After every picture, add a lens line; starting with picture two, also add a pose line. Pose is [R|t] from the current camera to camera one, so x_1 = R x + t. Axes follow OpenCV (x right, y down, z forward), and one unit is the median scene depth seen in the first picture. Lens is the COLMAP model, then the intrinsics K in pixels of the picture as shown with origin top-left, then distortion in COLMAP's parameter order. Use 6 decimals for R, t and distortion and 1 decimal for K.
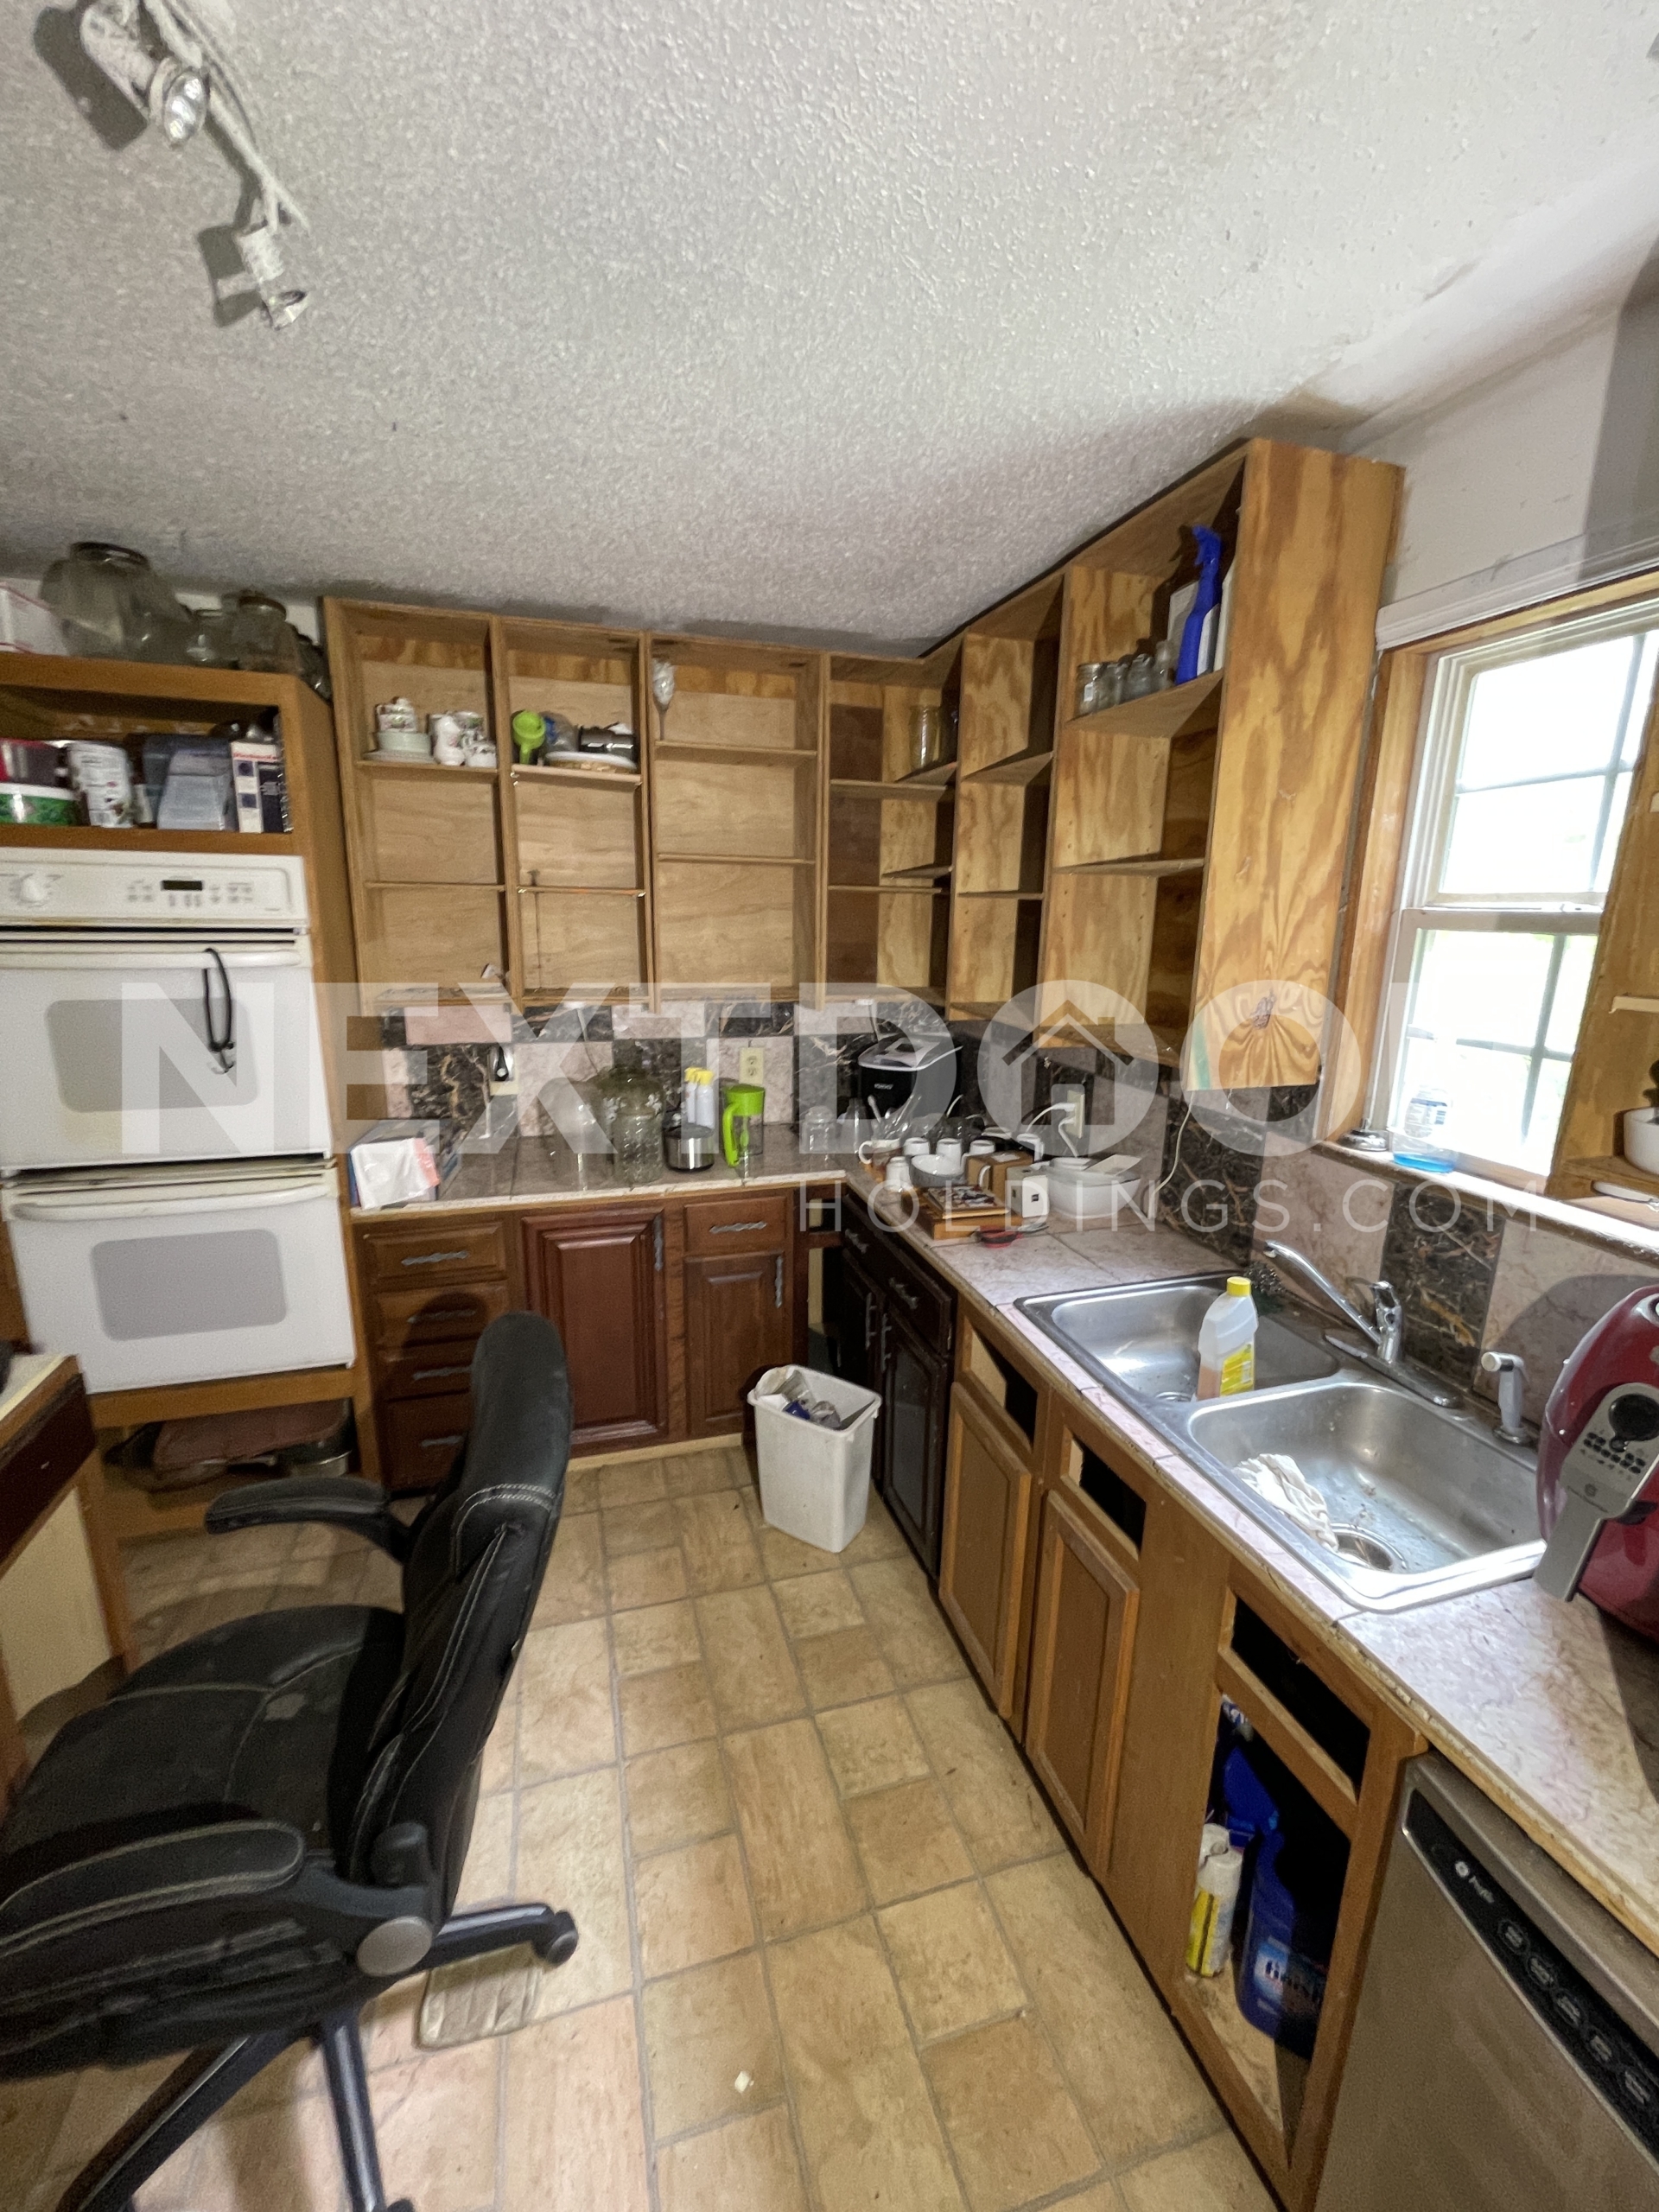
lens RADIAL K [[896.5, 0, 823.4], [0, 896.5, 1104.4], [0, 0, 1]] dist [0.015365, -0.005266]
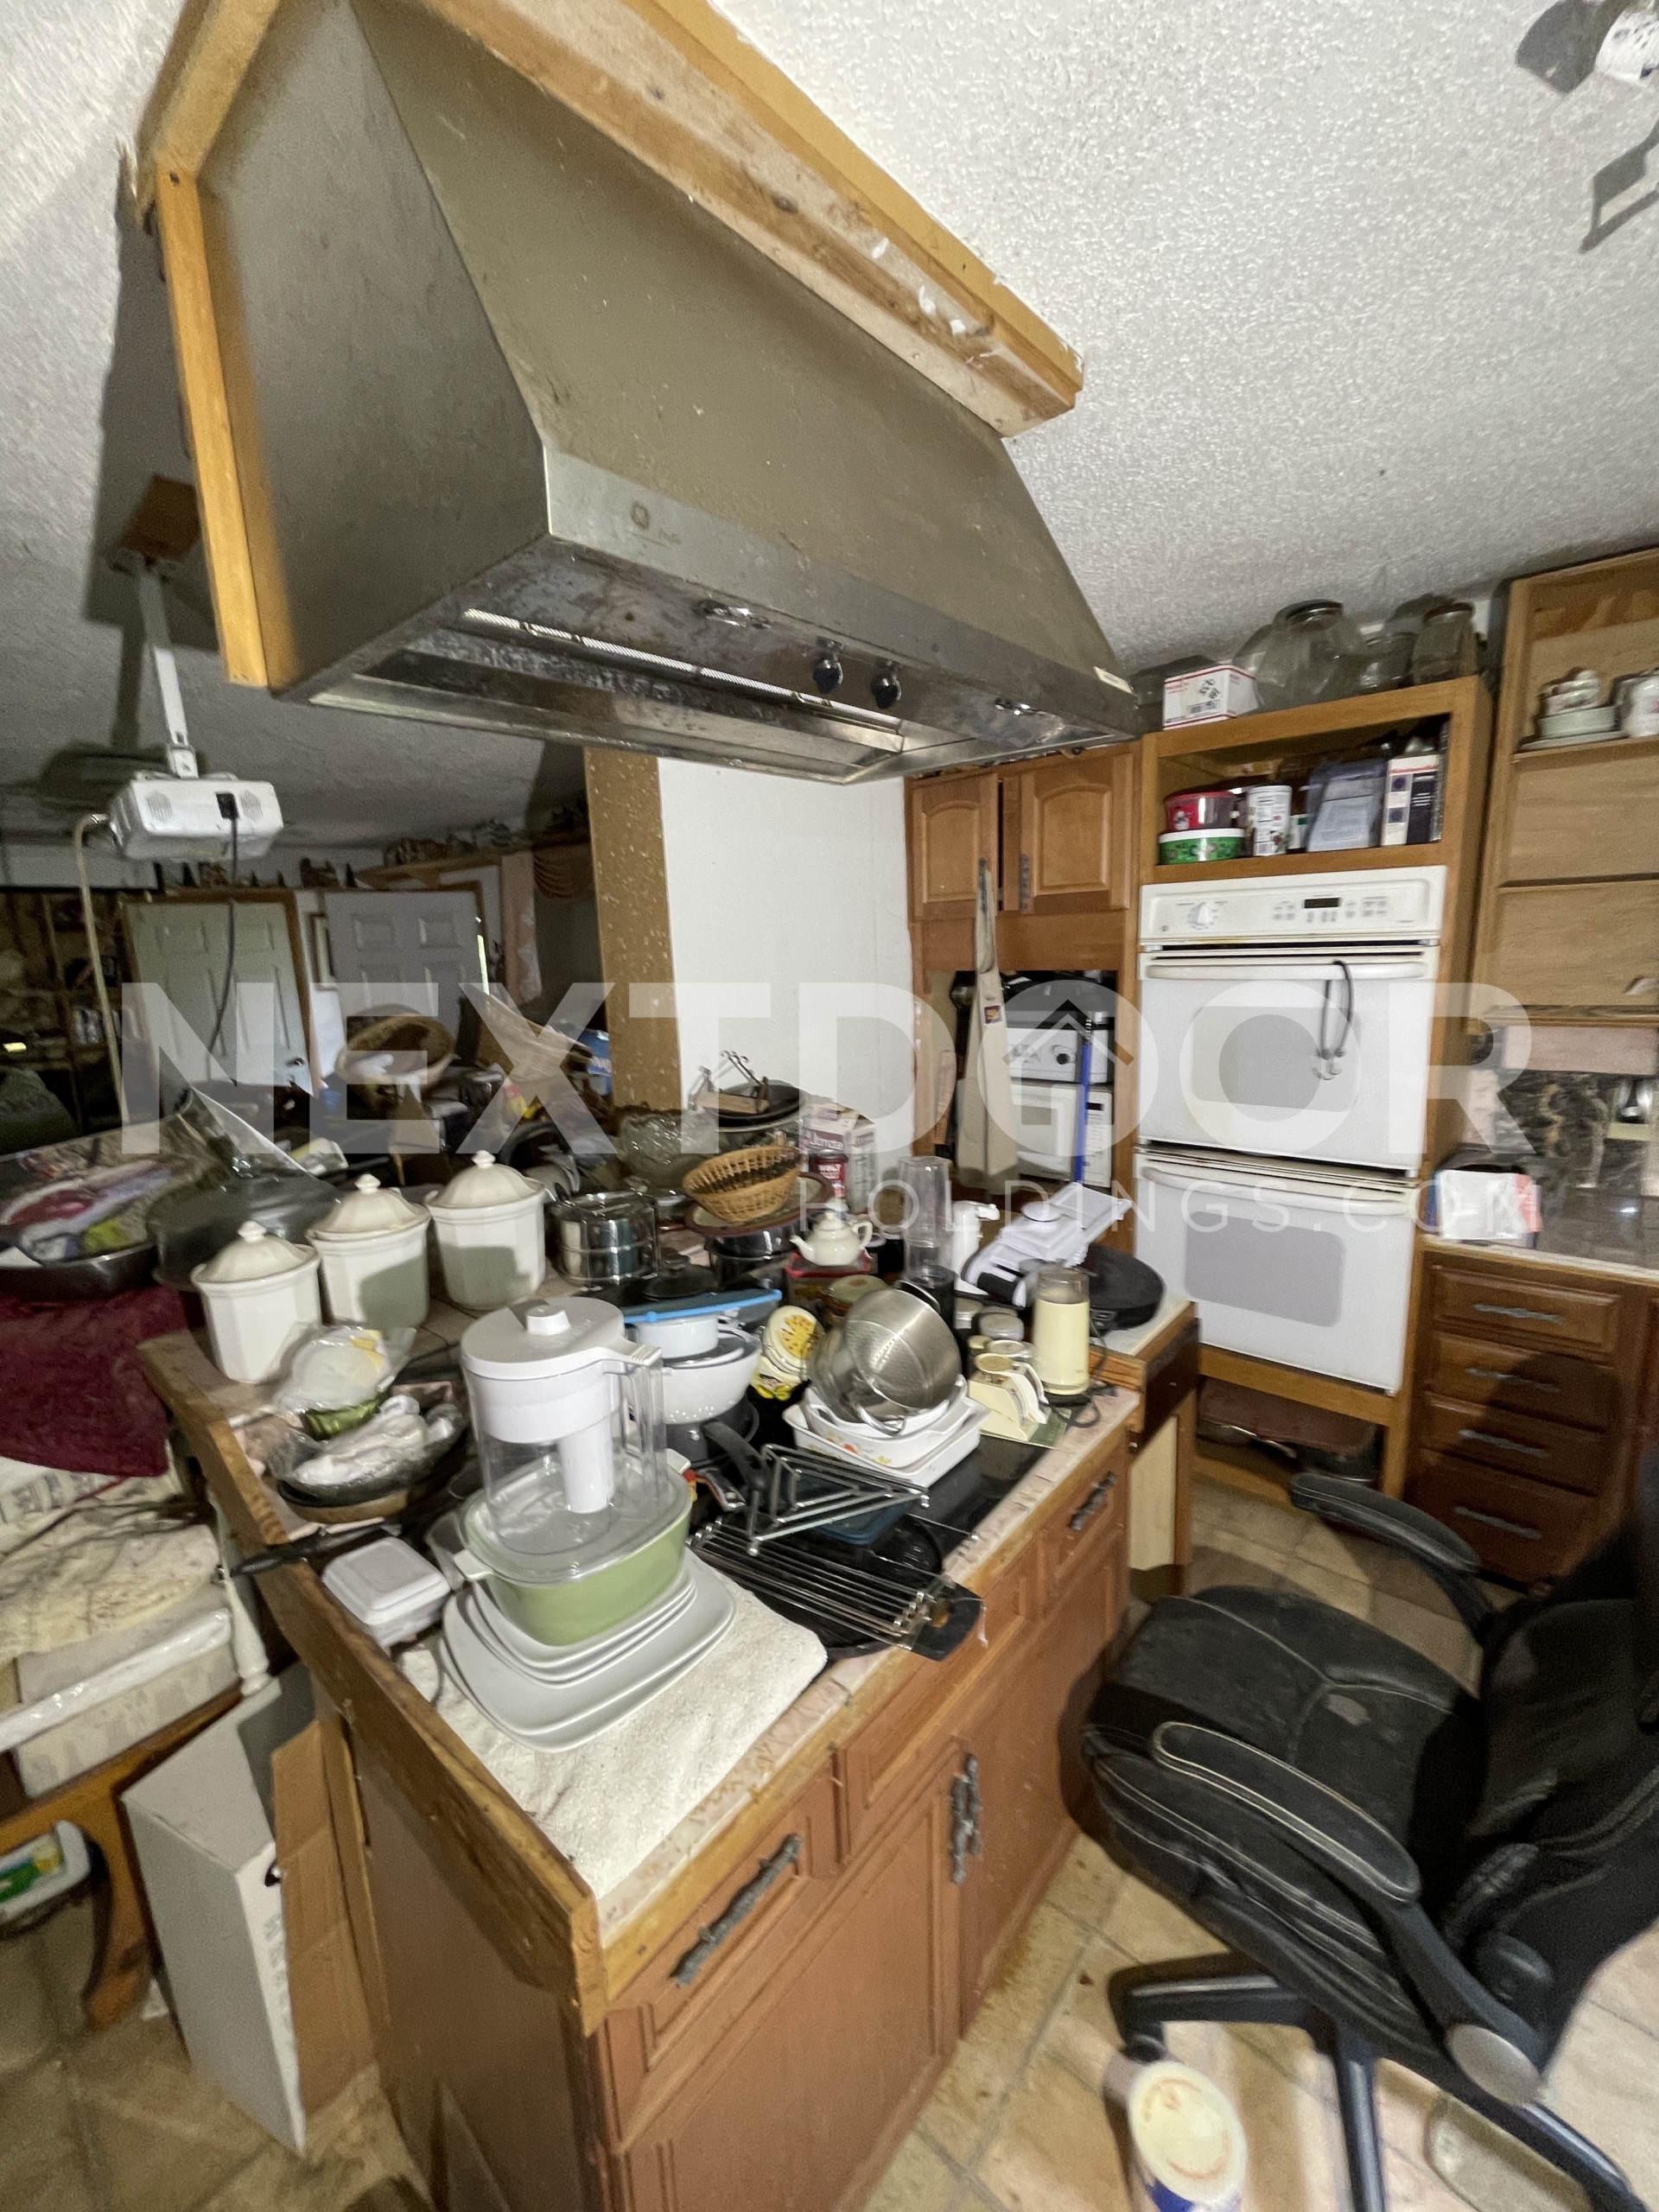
lens RADIAL K [[896.5, 0, 823.4], [0, 896.5, 1104.4], [0, 0, 1]] dist [0.015365, -0.005266]
pose [[0.536097, 0.123404, -0.835088, -0.096544], [-0.137190, 0.988842, 0.058054, 0.013575], [0.832934, 0.083443, 0.547045, -0.061533]]
